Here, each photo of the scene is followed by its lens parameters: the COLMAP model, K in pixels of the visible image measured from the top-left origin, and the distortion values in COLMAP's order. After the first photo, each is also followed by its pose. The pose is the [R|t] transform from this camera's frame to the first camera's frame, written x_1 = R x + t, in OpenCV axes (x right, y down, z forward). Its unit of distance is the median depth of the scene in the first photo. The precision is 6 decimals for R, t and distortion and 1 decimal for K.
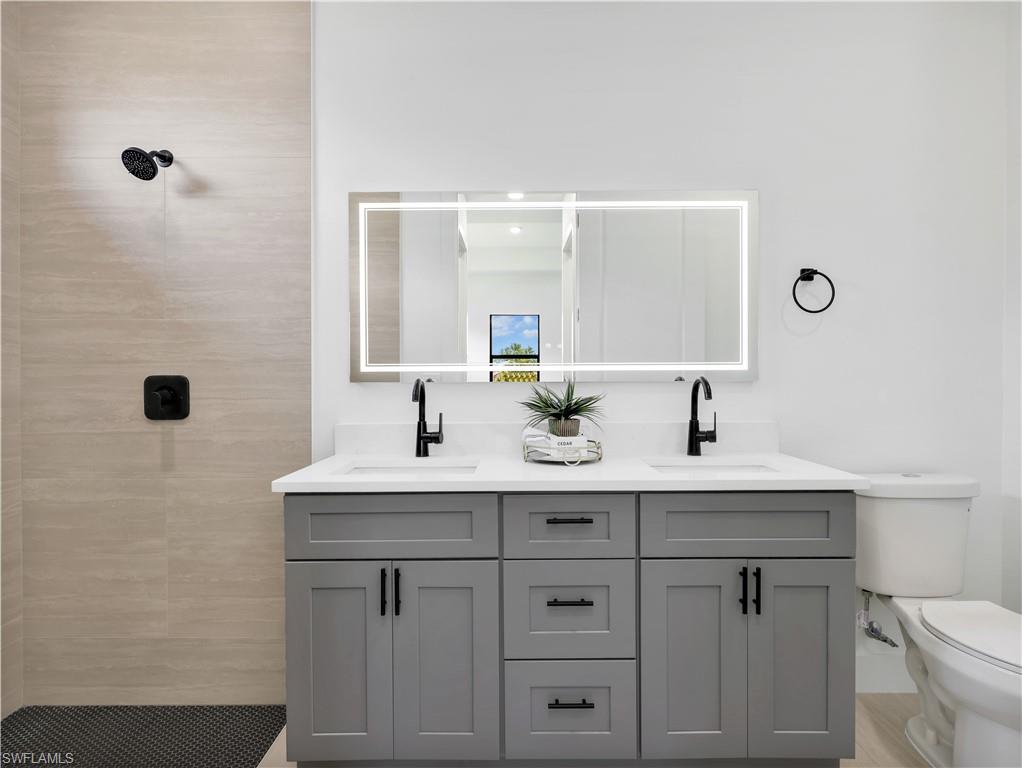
lens RADIAL K [[559.5, 0, 519.9], [0, 559.5, 385.2], [0, 0, 1]] dist [-0.004584, 0.000901]
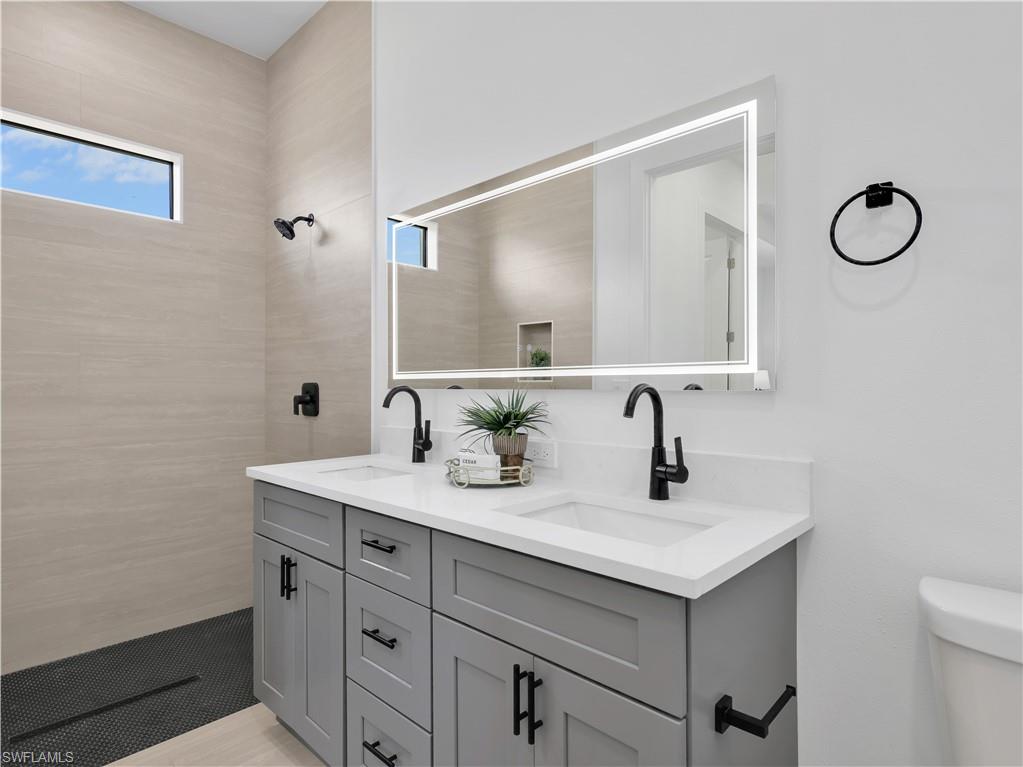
lens RADIAL K [[560.1, 0, 518.3], [0, 560.1, 387.3], [0, 0, 1]] dist [-0.004584, 0.000901]
pose [[0.726306, 0.004267, -0.687358, 0.653186], [-0.007361, 0.999972, -0.001571, -0.008405], [0.687332, 0.006201, 0.726317, 0.381743]]
